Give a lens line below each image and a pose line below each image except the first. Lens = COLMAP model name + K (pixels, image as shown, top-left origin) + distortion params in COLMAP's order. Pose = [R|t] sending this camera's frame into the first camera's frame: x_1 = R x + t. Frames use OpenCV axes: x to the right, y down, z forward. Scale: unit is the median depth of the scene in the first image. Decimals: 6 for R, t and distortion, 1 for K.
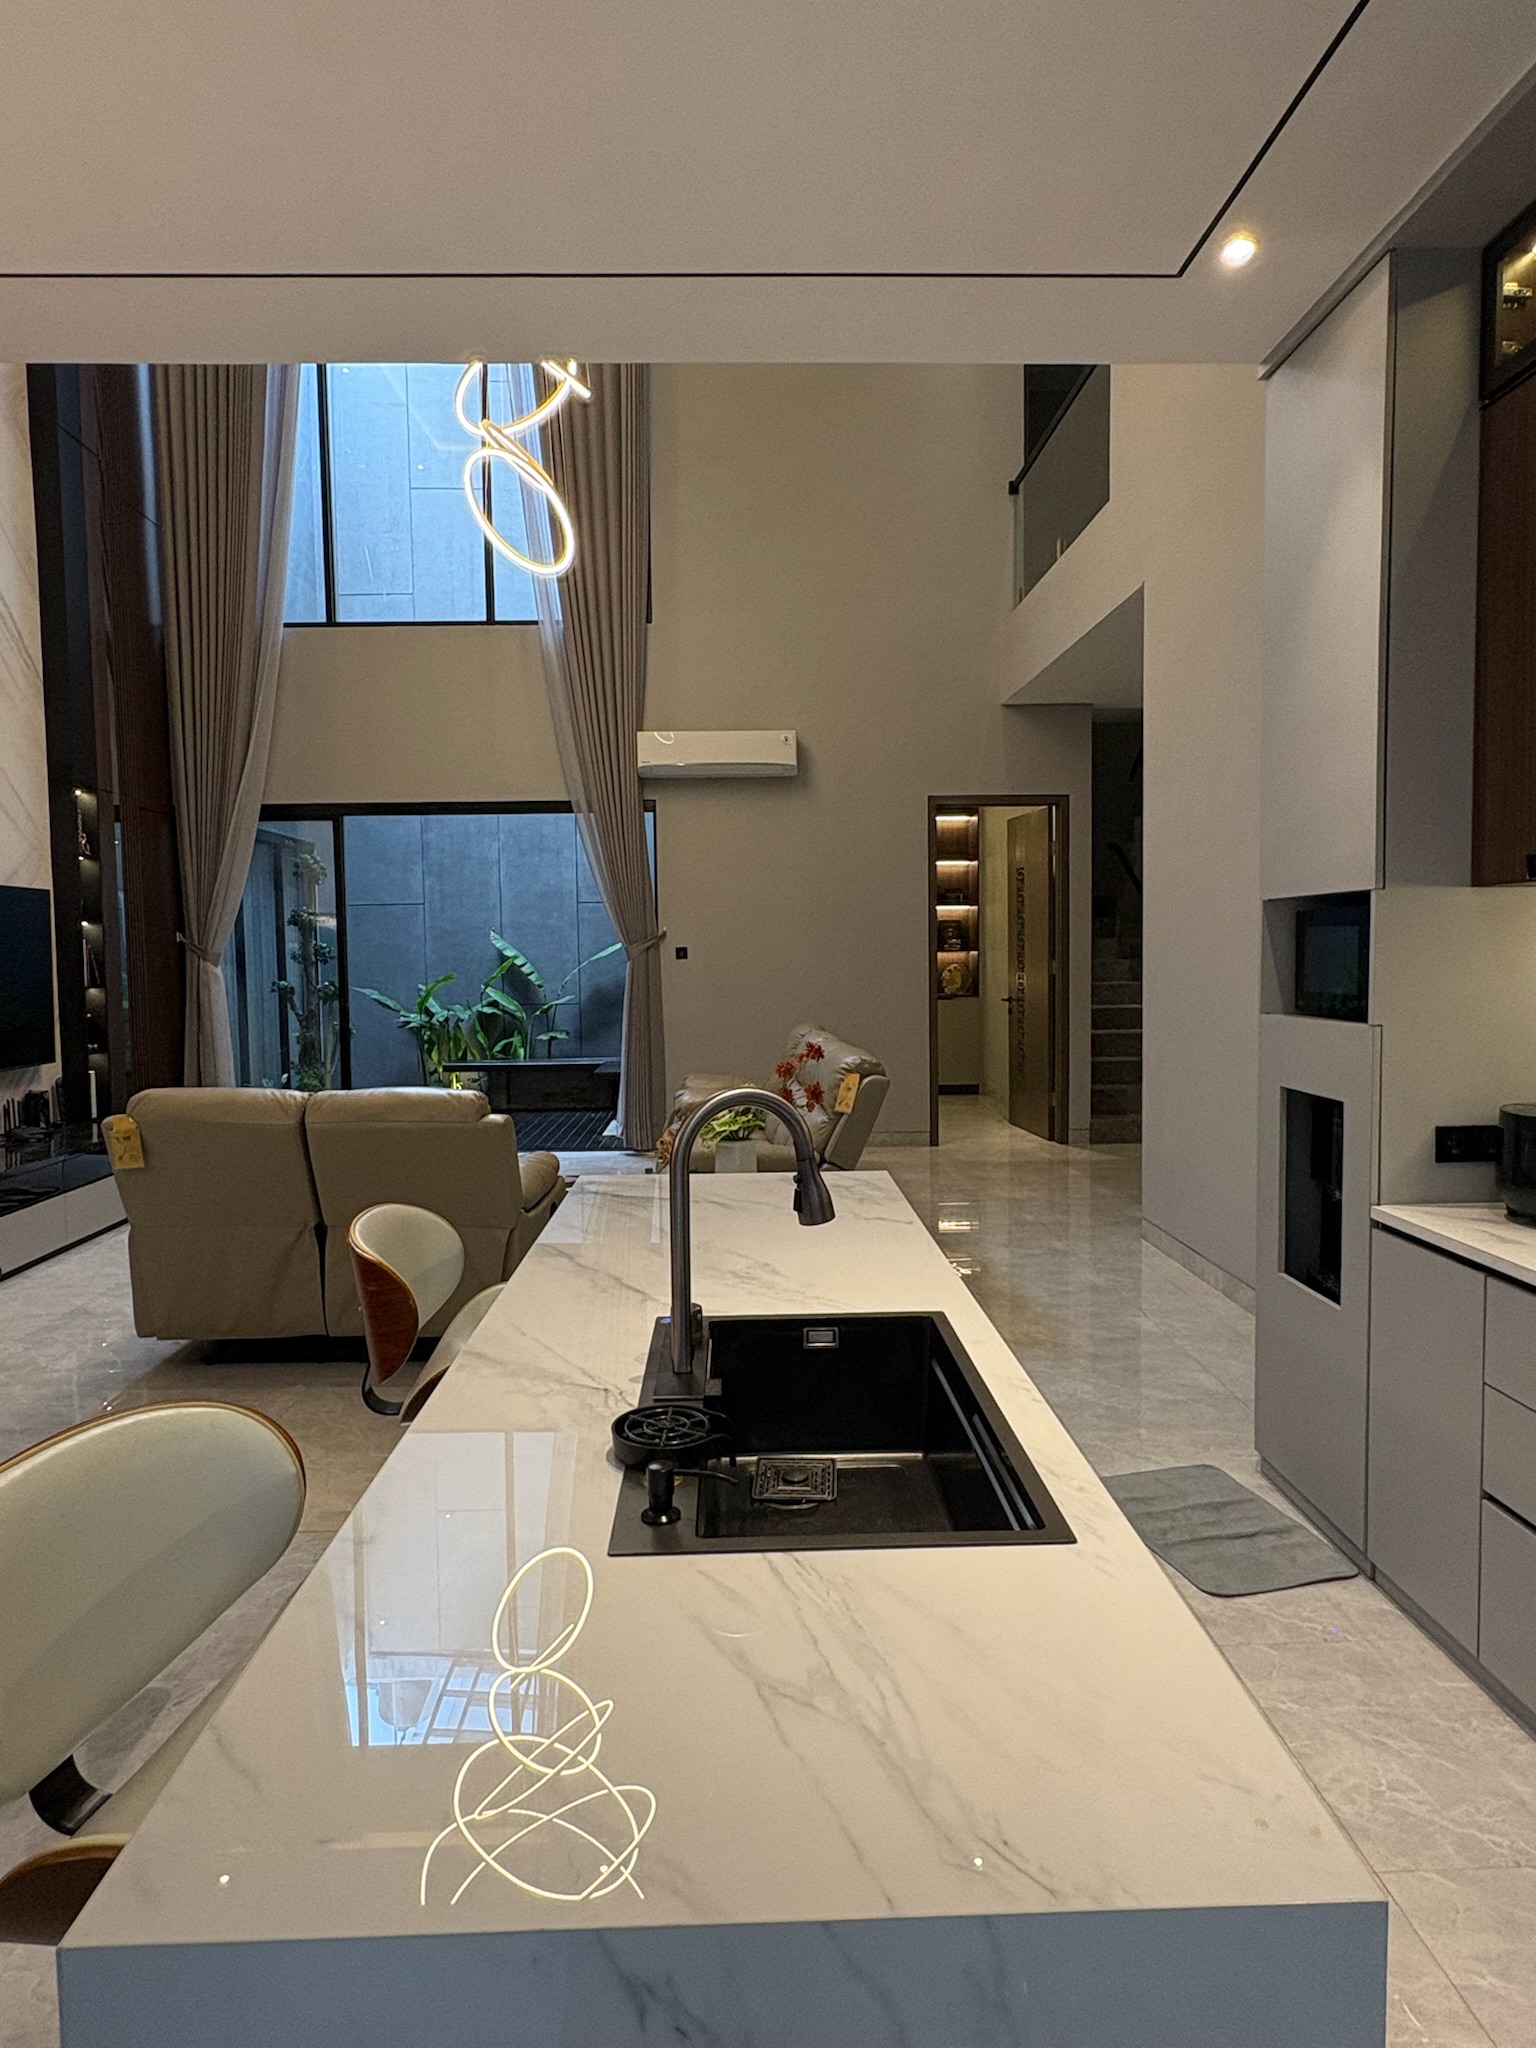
lens RADIAL K [[1195.4, 0, 775.1], [0, 1195.4, 1018.8], [0, 0, 1]] dist [0.004323, 0.002632]
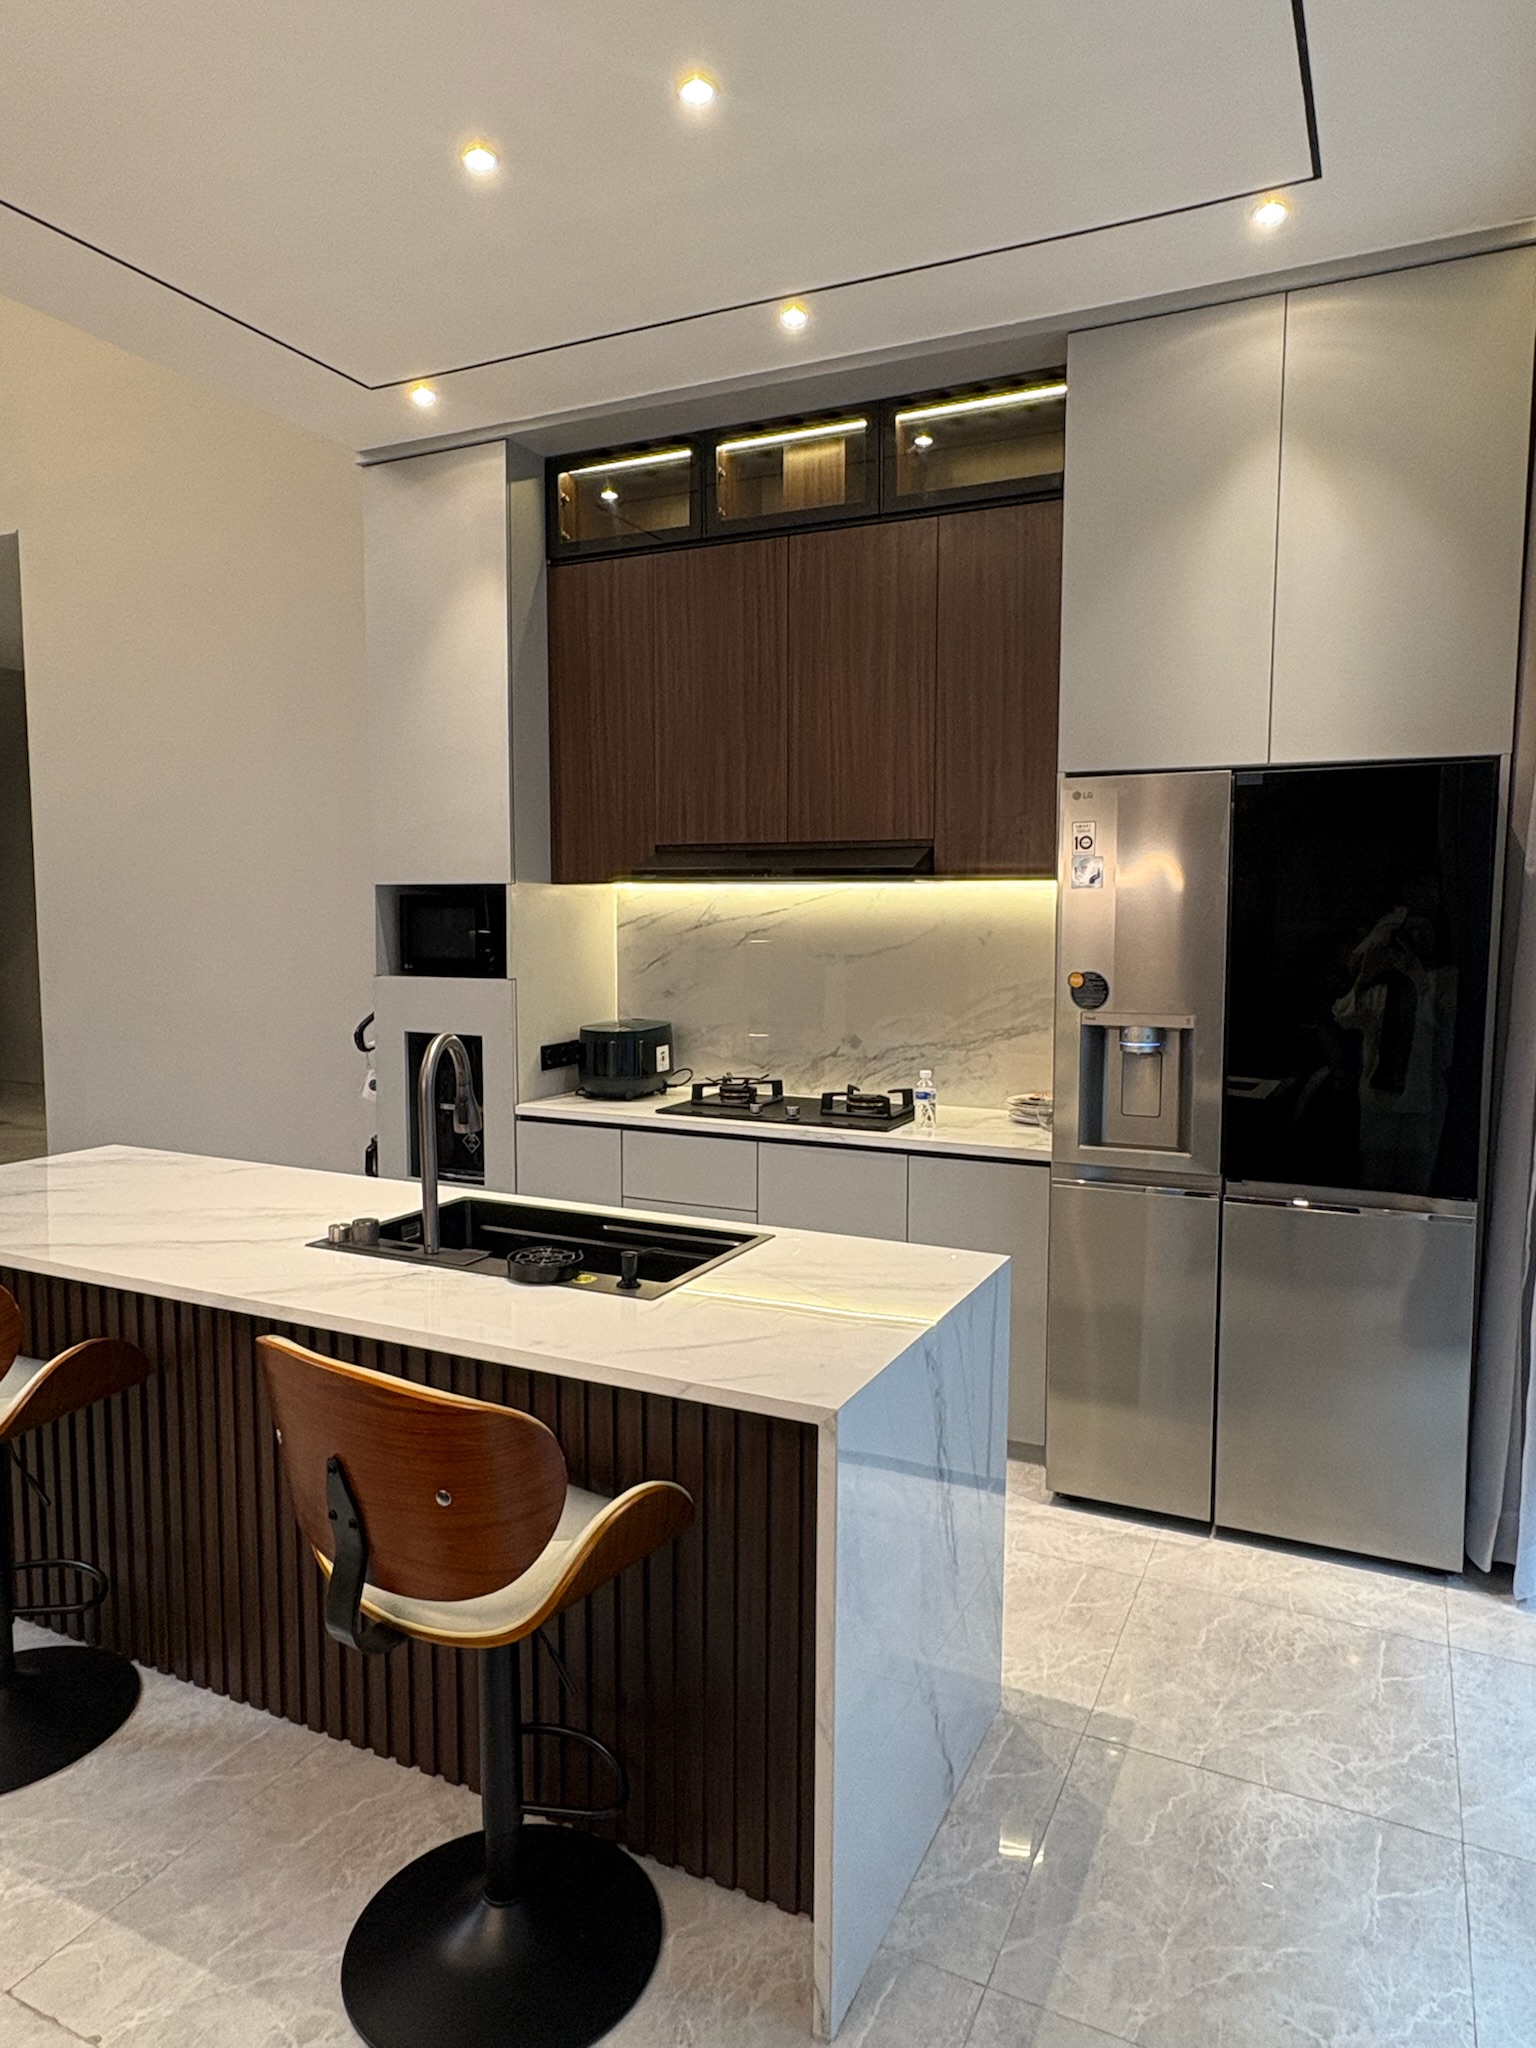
lens RADIAL K [[1278.3, 0, 782.0], [0, 1278.3, 1021.2], [0, 0, 1]] dist [-0.007890, 0.002363]
pose [[0.462011, -0.064096, 0.884555, -0.724418], [0.043970, 0.997814, 0.049337, -0.005356], [-0.885784, 0.016100, 0.463819, 0.010326]]
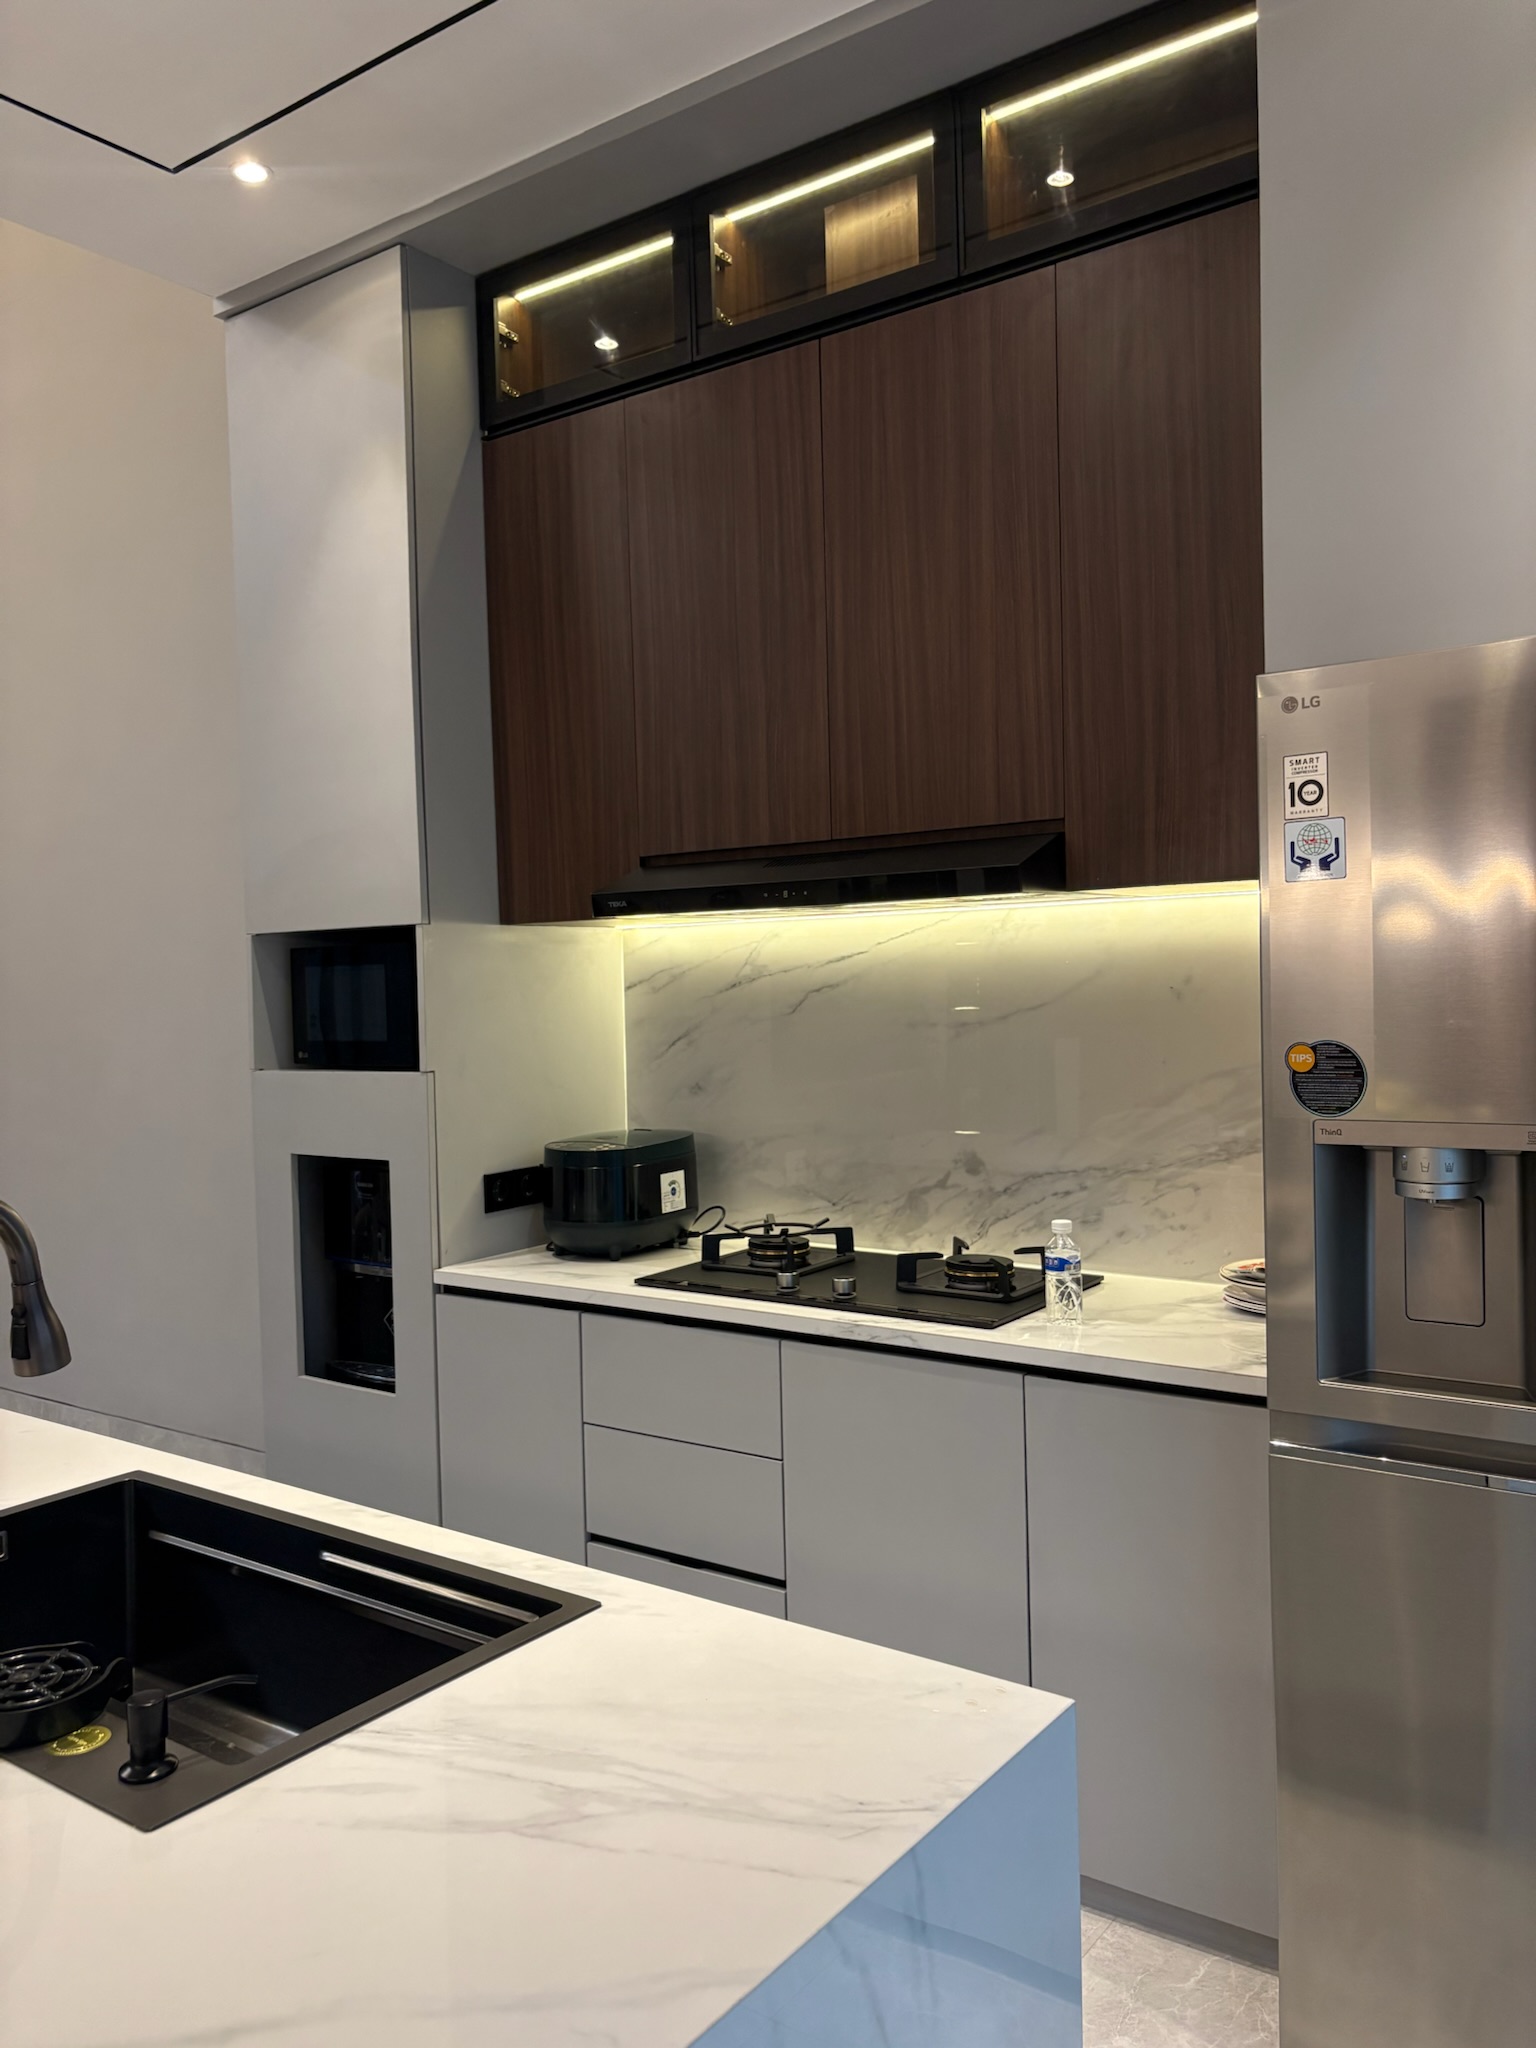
lens RADIAL K [[1558.7, 0, 781.3], [0, 1558.7, 1018.5], [0, 0, 1]] dist [0.045775, -0.052709]
pose [[0.612999, -0.023482, 0.789734, -0.286737], [0.064971, 0.997671, -0.020767, 0.007829], [-0.787408, 0.064040, 0.613097, 0.051740]]
